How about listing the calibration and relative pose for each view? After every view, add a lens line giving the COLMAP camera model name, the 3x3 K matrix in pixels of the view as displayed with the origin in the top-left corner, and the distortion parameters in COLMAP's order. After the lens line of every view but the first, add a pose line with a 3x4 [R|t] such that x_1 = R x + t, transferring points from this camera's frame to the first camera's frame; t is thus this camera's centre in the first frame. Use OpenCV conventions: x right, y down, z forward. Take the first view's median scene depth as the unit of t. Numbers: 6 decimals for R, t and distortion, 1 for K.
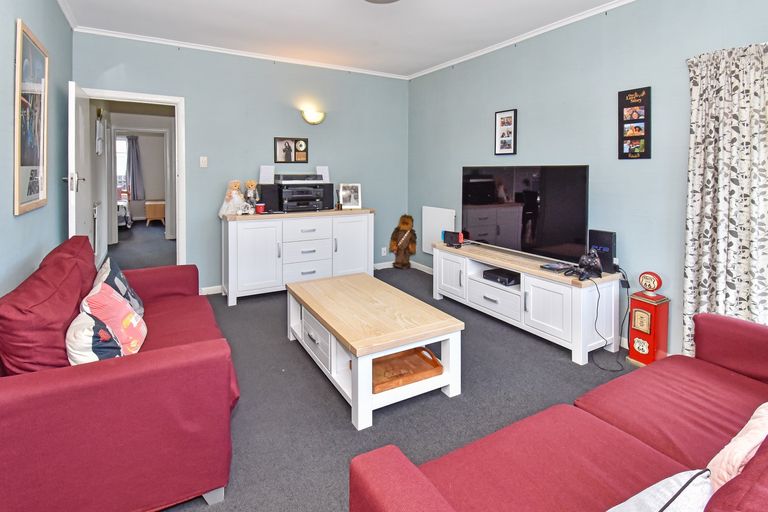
lens RADIAL K [[377.3, 0, 384.0], [0, 377.3, 256.0], [0, 0, 1]] dist [-0.000413, -0.000324]
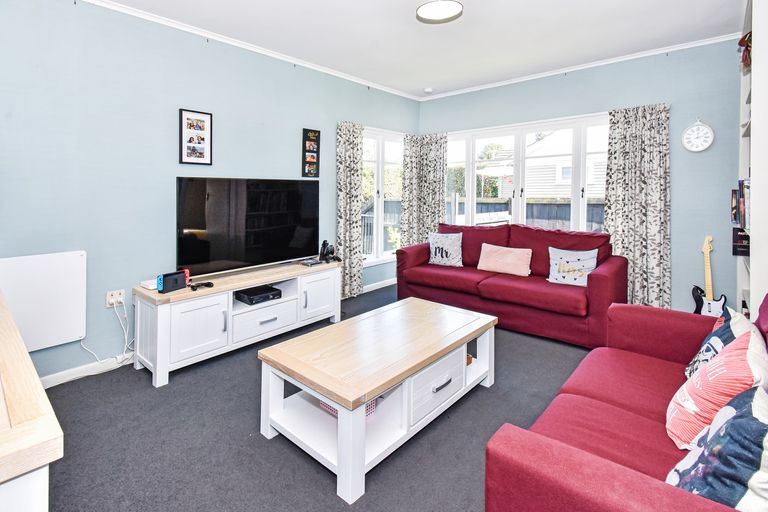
lens RADIAL K [[377.3, 0, 384.0], [0, 377.3, 256.0], [0, 0, 1]] dist [-0.000413, -0.000324]
pose [[-0.312011, -0.153486, 0.937599, -0.820289], [0.214642, 0.949962, 0.226938, -0.234683], [-0.925515, 0.272055, -0.263454, 1.186041]]
